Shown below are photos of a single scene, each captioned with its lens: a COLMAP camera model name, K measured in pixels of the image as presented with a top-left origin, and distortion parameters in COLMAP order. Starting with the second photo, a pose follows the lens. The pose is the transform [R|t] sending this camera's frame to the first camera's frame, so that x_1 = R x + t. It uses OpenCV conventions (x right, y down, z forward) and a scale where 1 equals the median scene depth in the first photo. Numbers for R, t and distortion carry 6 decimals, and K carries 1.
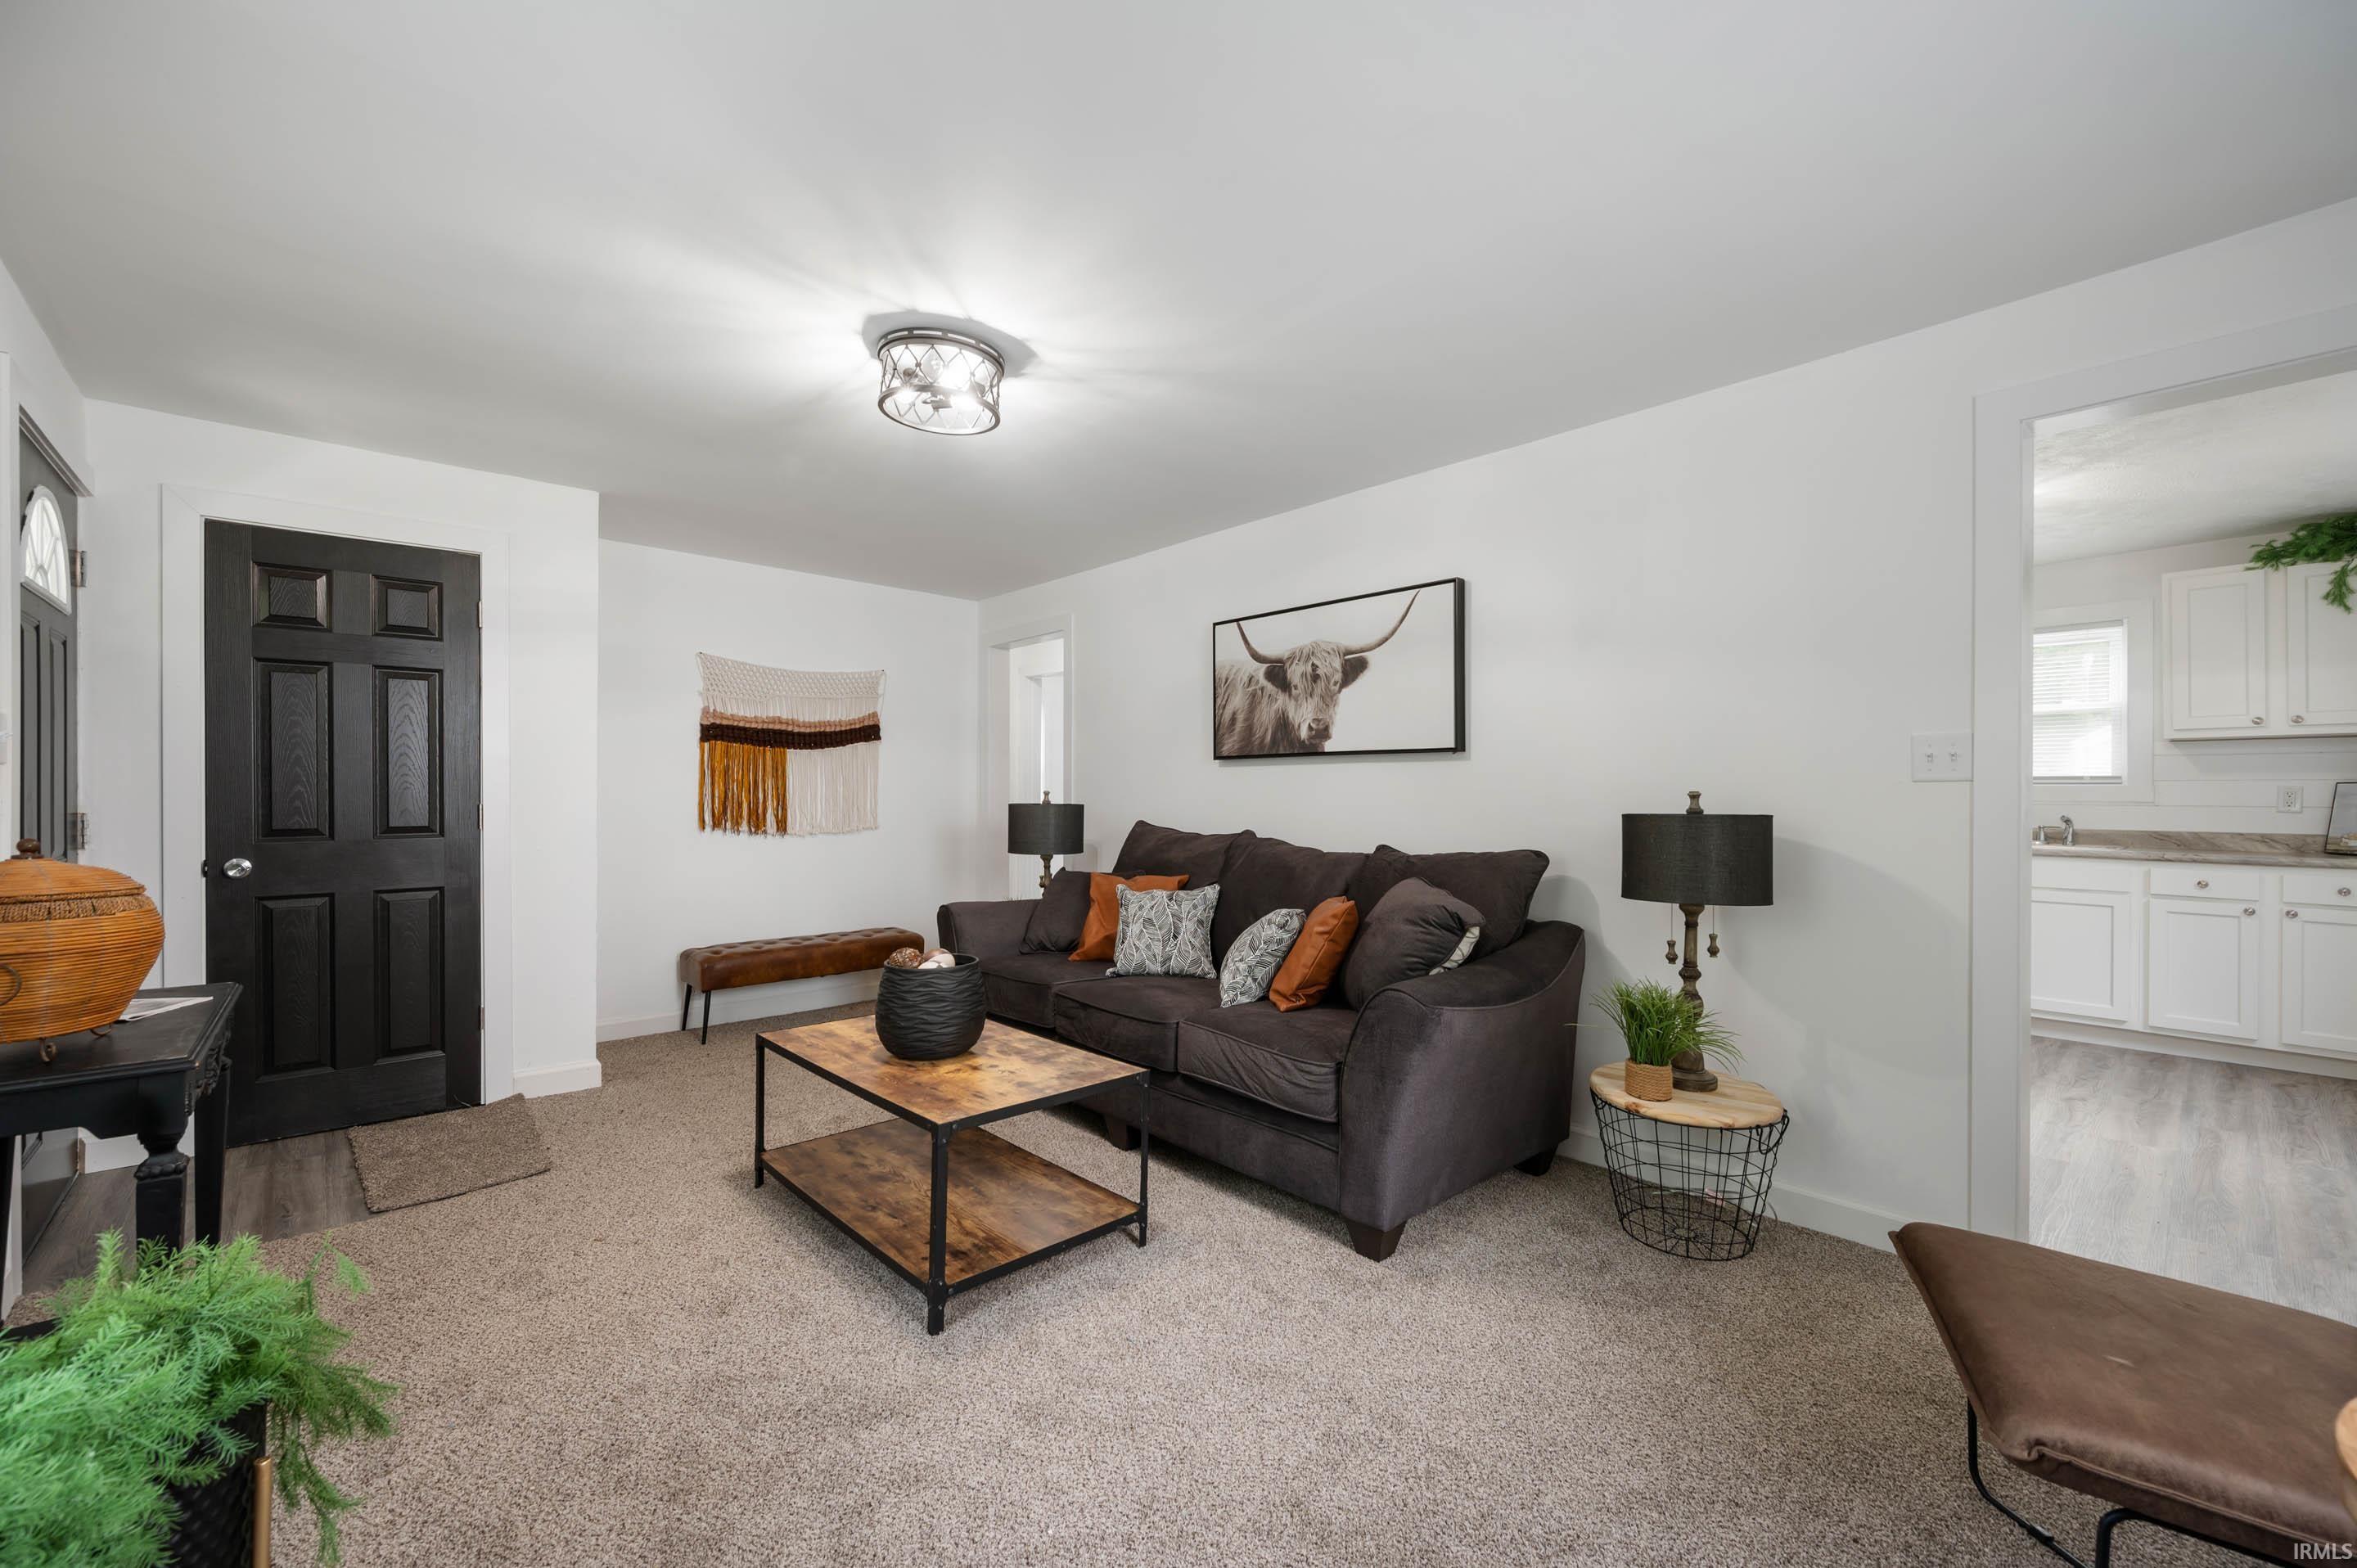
lens RADIAL K [[960.6, 0, 1157.7], [0, 960.6, 789.1], [0, 0, 1]] dist [-0.004732, 0.000427]
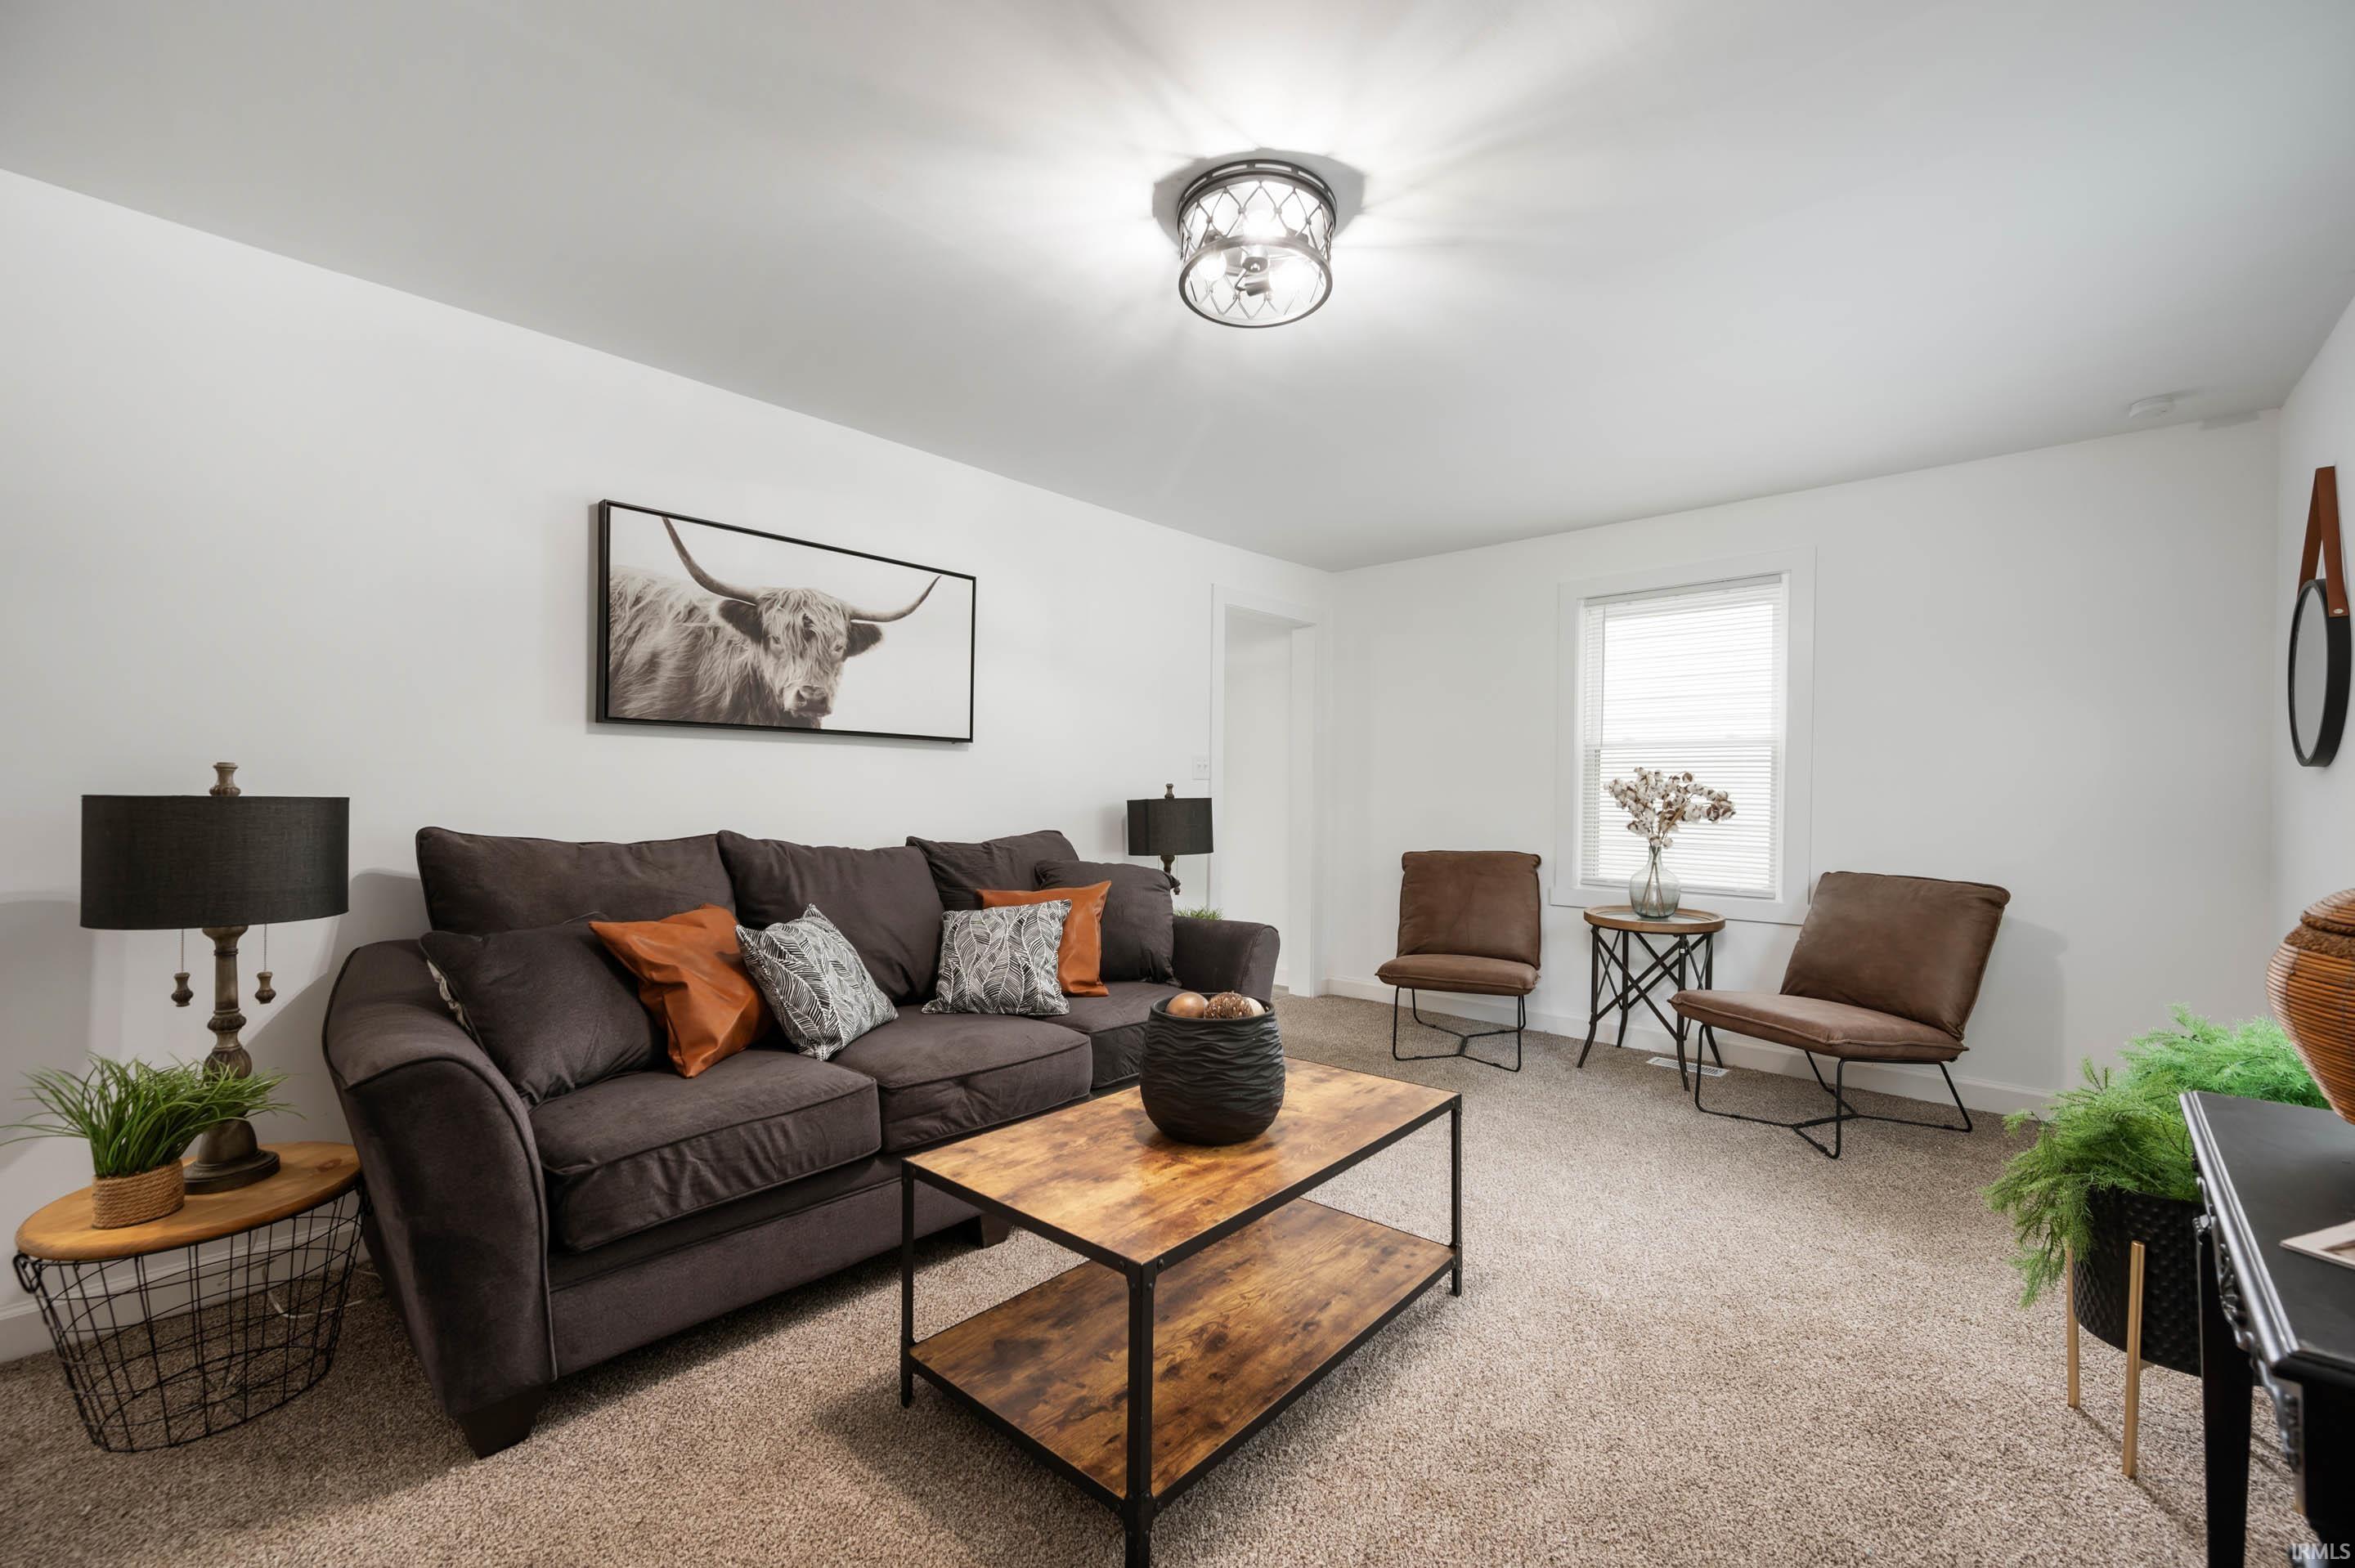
lens RADIAL K [[1008.8, 0, 1196.9], [0, 1008.8, 794.3], [0, 0, 1]] dist [0.002041, 0.000103]
pose [[-0.148229, -0.004807, 0.988941, -0.754274], [-0.014482, 0.999892, 0.002690, 0.009990], [-0.988847, -0.013923, -0.148283, 0.851231]]
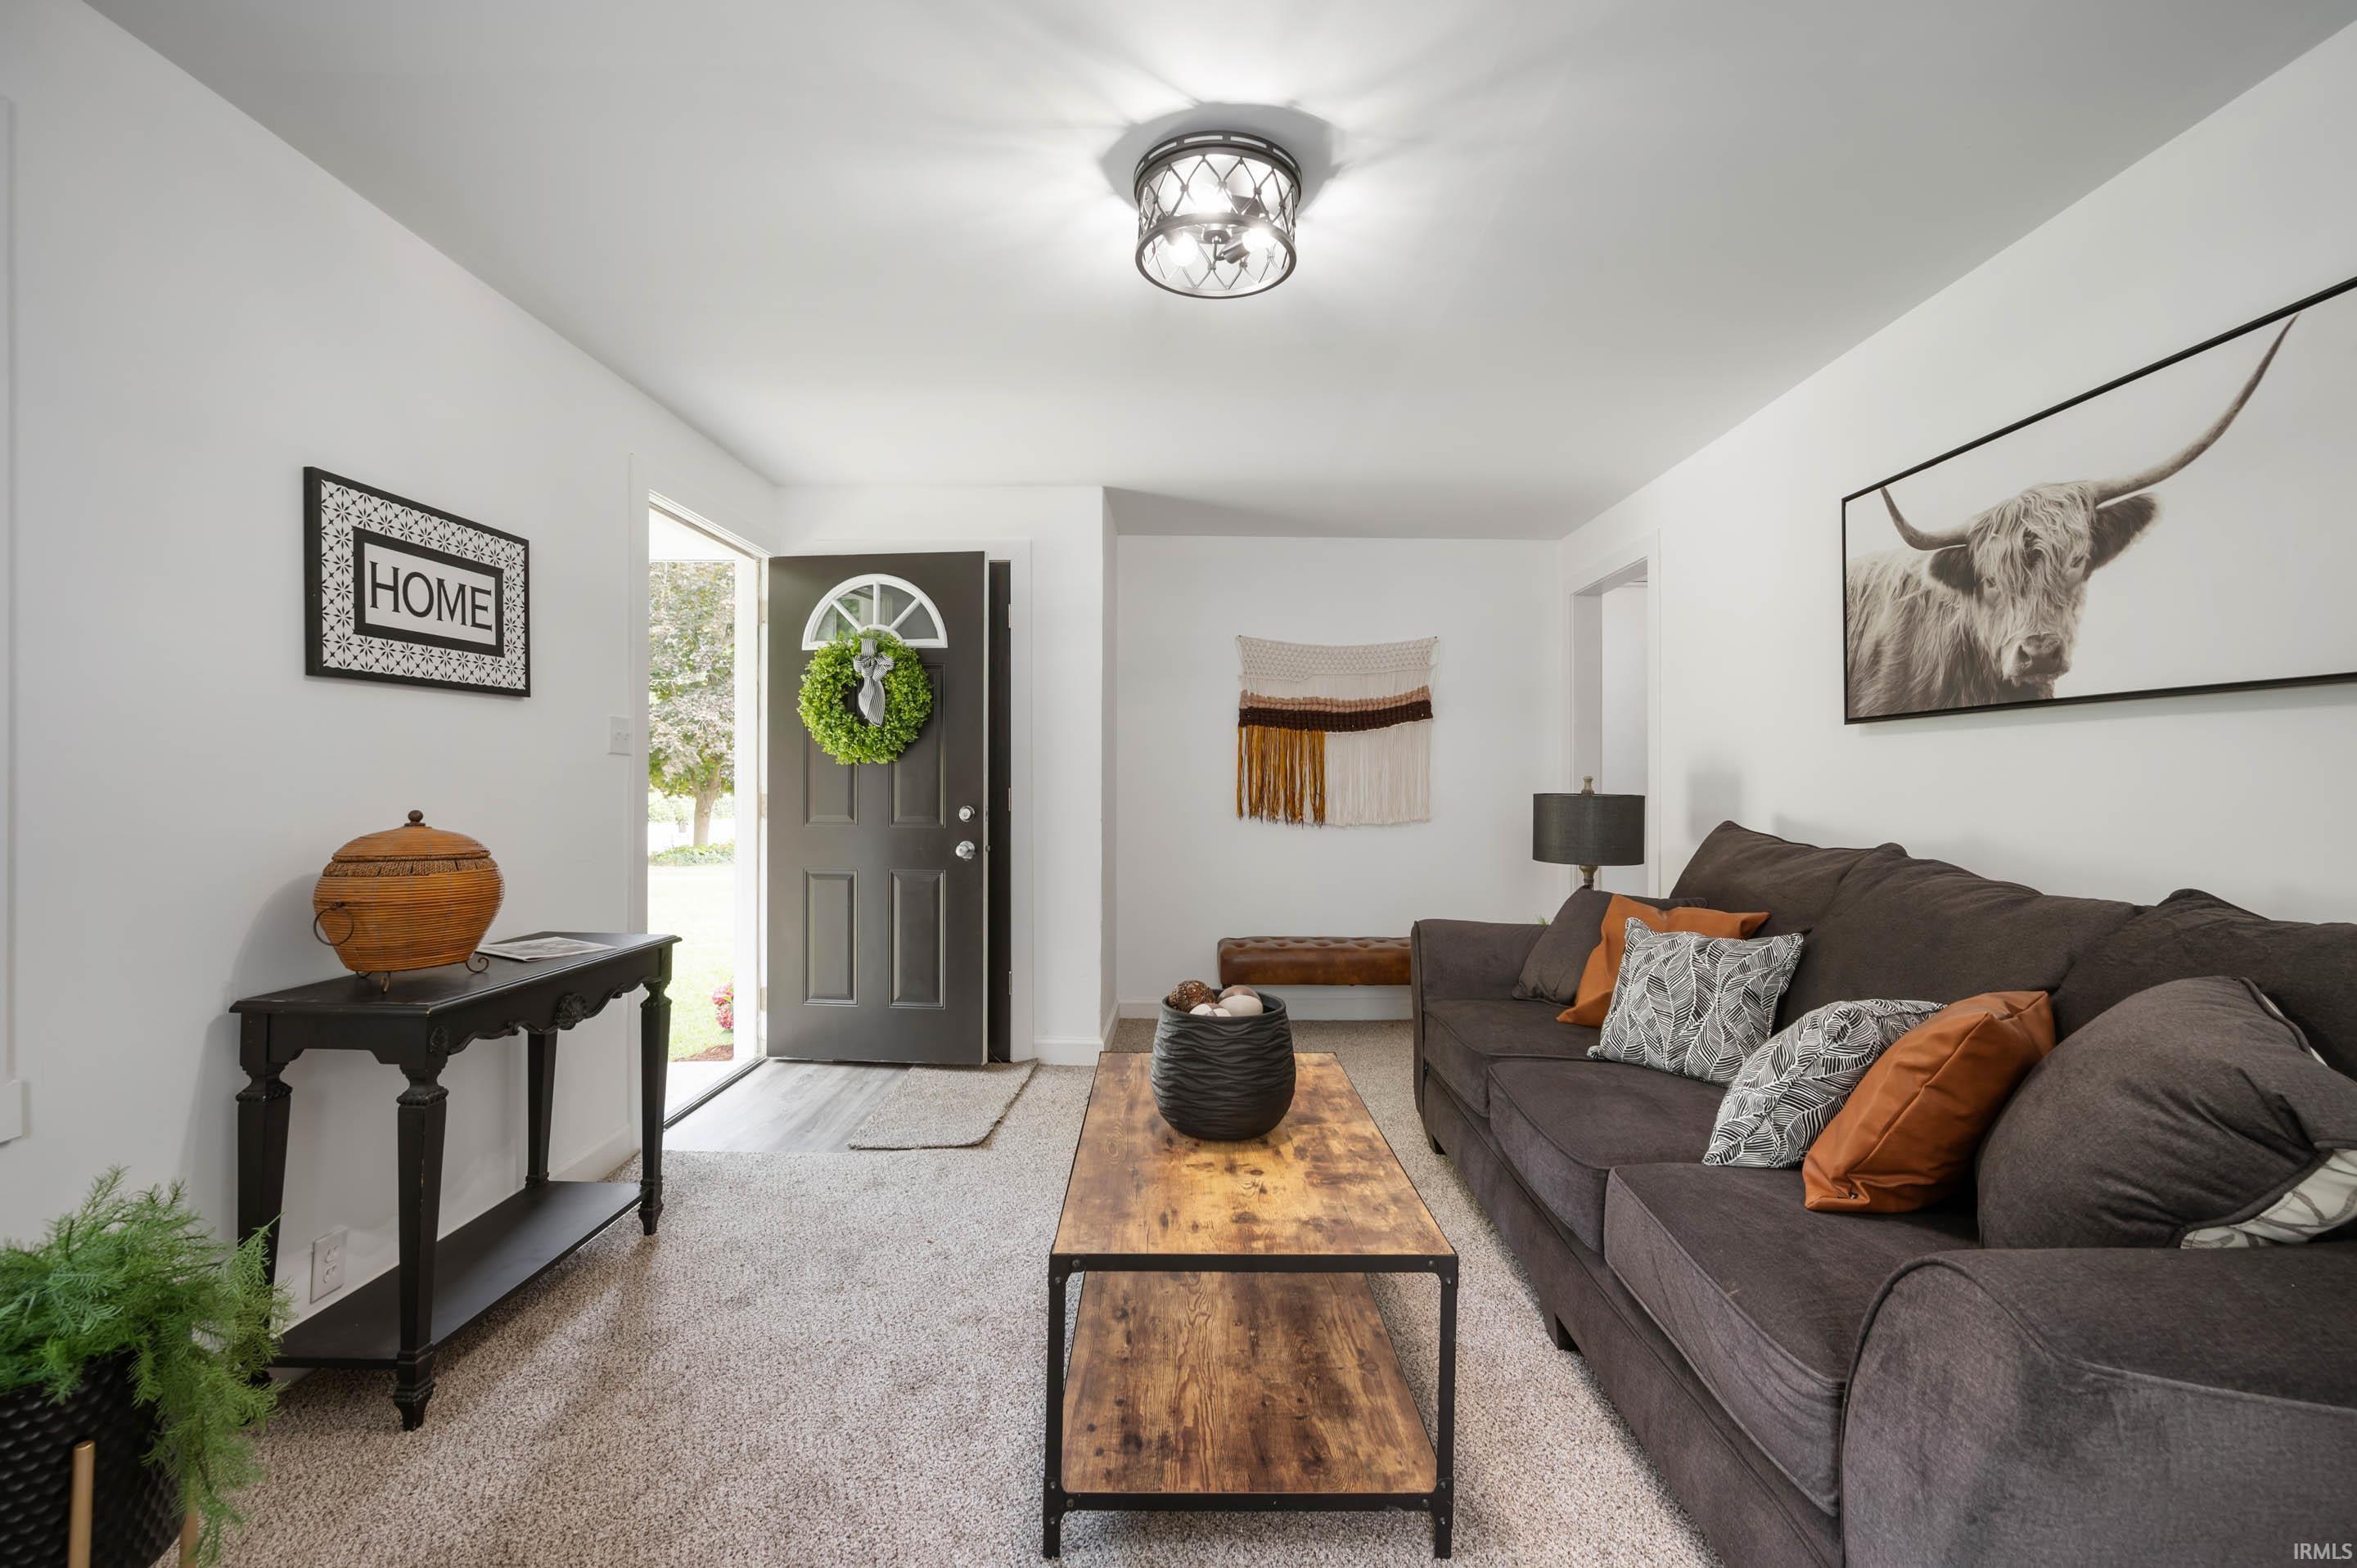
lens RADIAL K [[960.6, 0, 1163.8], [0, 960.6, 769.7], [0, 0, 1]] dist [-0.004732, 0.000427]
pose [[0.739138, -0.006194, -0.673525, 0.174773], [0.000116, 0.999959, -0.009069, 0.004120], [0.673554, 0.006625, 0.739108, 0.315478]]
